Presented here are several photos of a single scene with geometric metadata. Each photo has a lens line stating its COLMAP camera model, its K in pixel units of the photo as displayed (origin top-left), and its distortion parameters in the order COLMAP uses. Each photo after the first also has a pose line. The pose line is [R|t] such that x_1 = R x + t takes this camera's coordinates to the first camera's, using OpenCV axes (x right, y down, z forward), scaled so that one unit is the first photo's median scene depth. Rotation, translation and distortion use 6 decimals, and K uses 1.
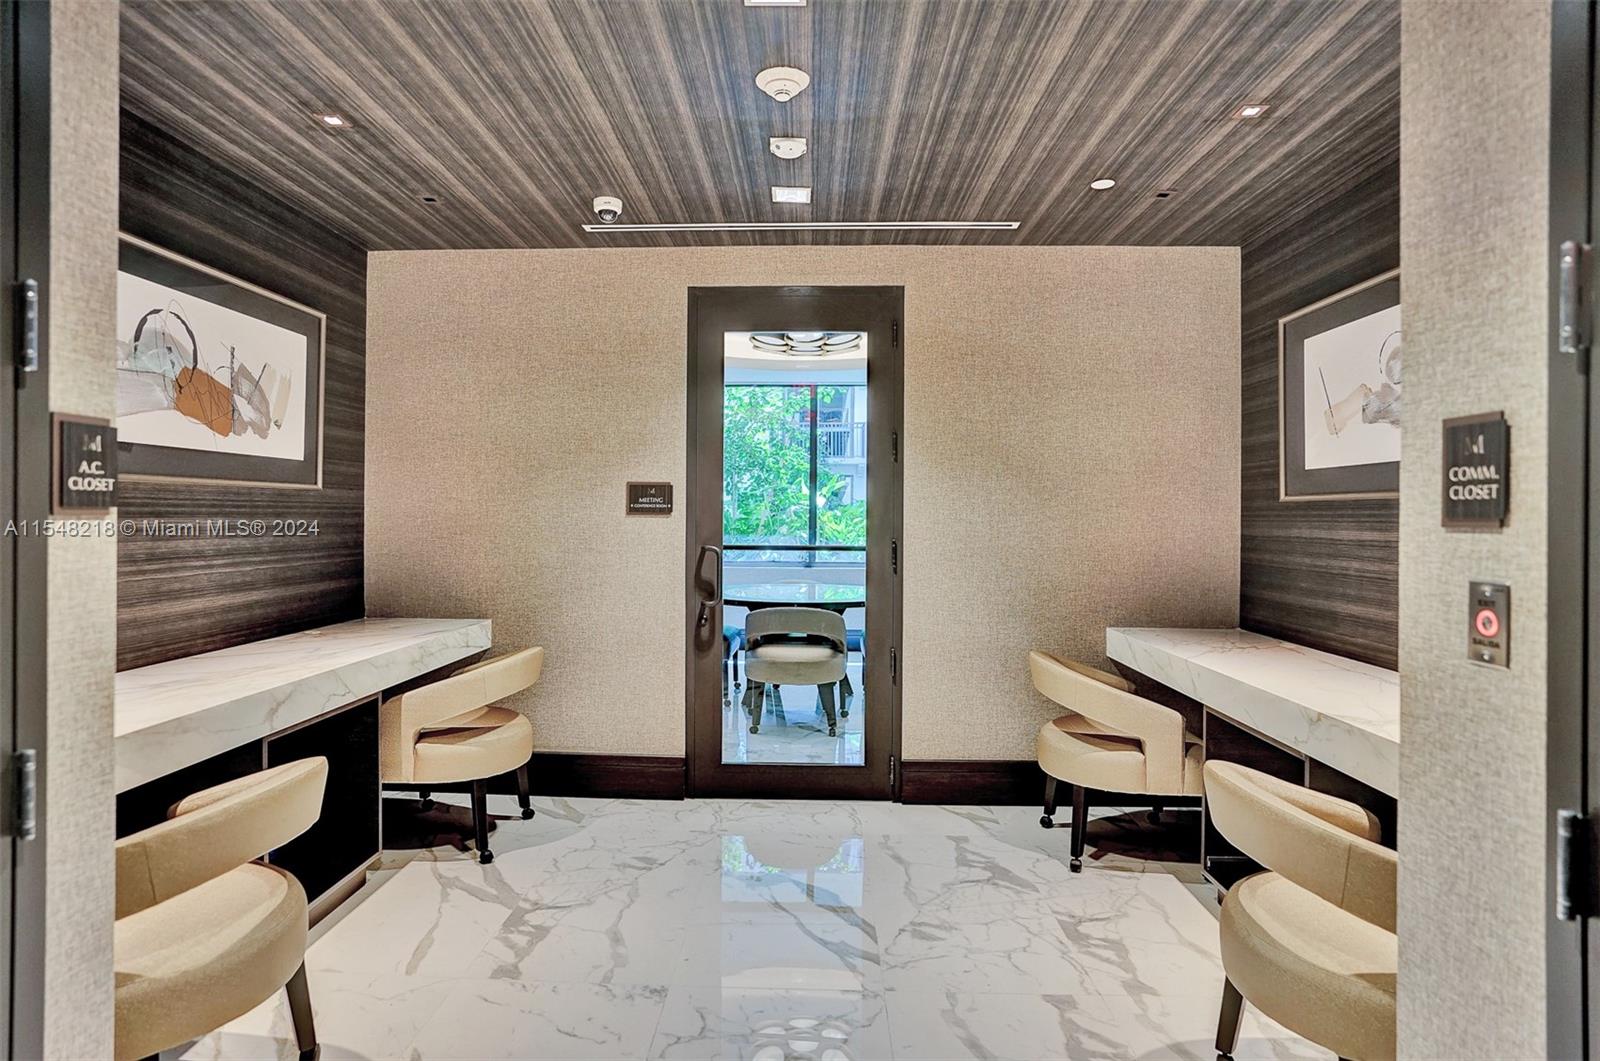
lens RADIAL K [[873.2, 0, 797.5], [0, 873.2, 524.0], [0, 0, 1]] dist [-0.001447, -0.000105]
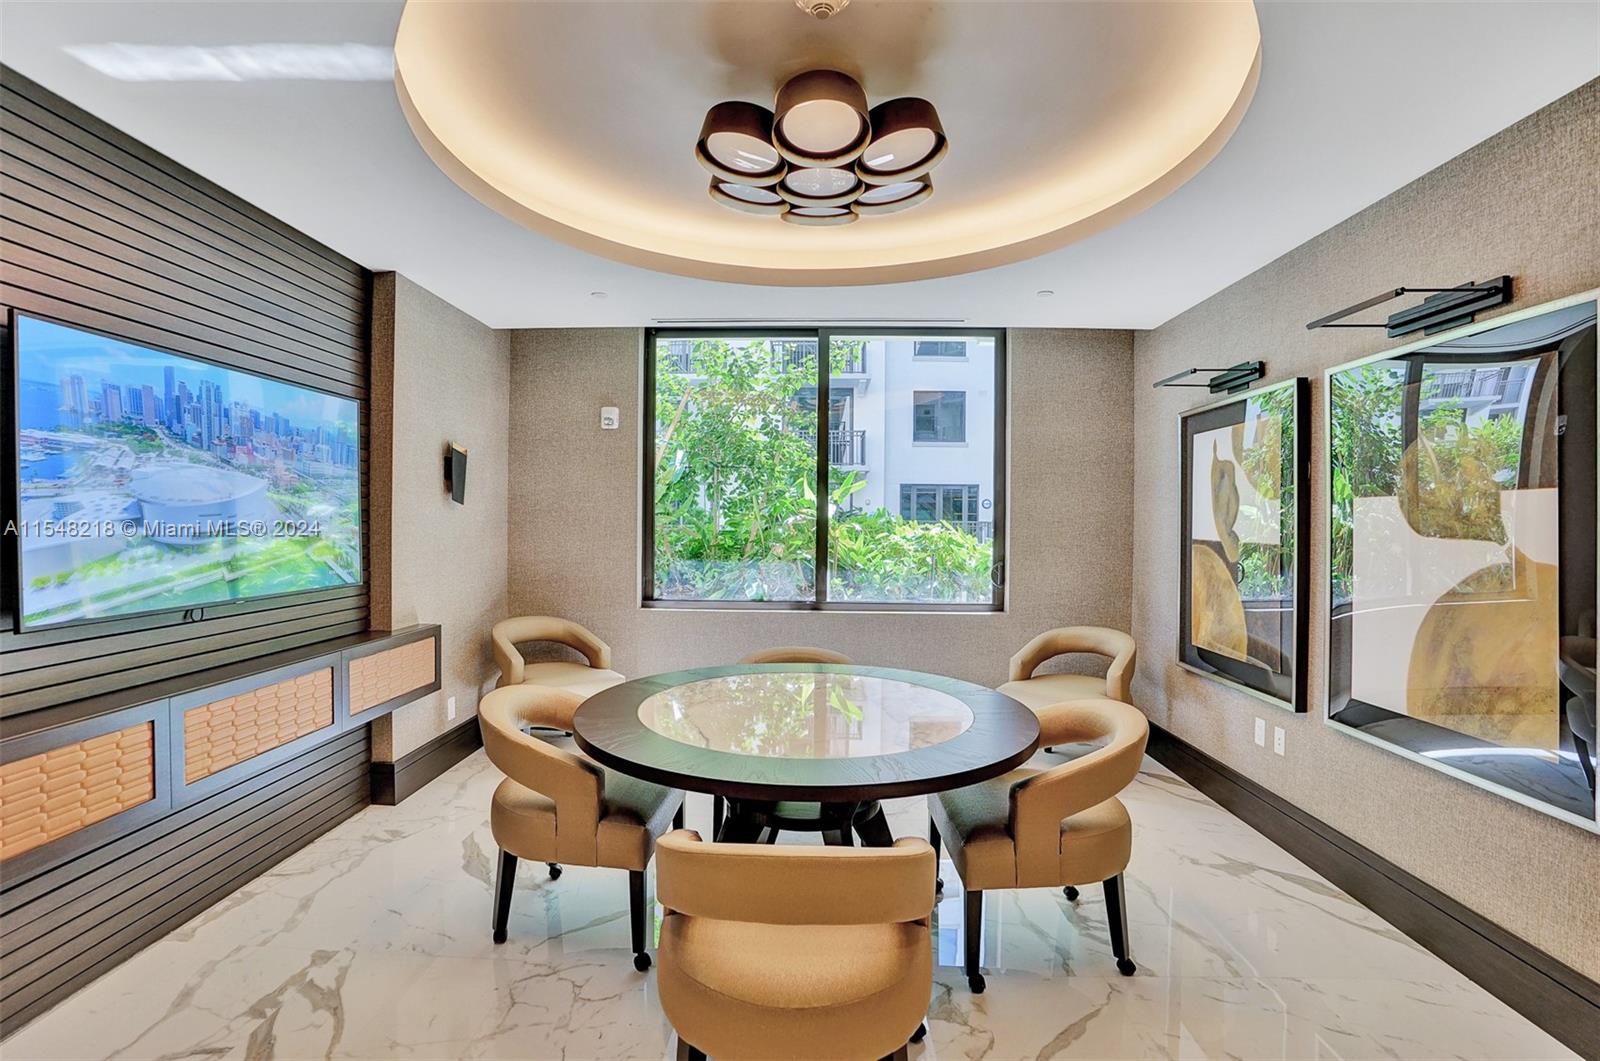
lens RADIAL K [[743.5, 0, 801.1], [0, 743.5, 528.2], [0, 0, 1]] dist [0.000991, 0.000053]
pose [[0.999936, 0.008554, 0.007340, -0.002553], [-0.008569, 0.999961, 0.002042, -0.011496], [-0.007323, -0.002105, 0.999971, 0.374309]]
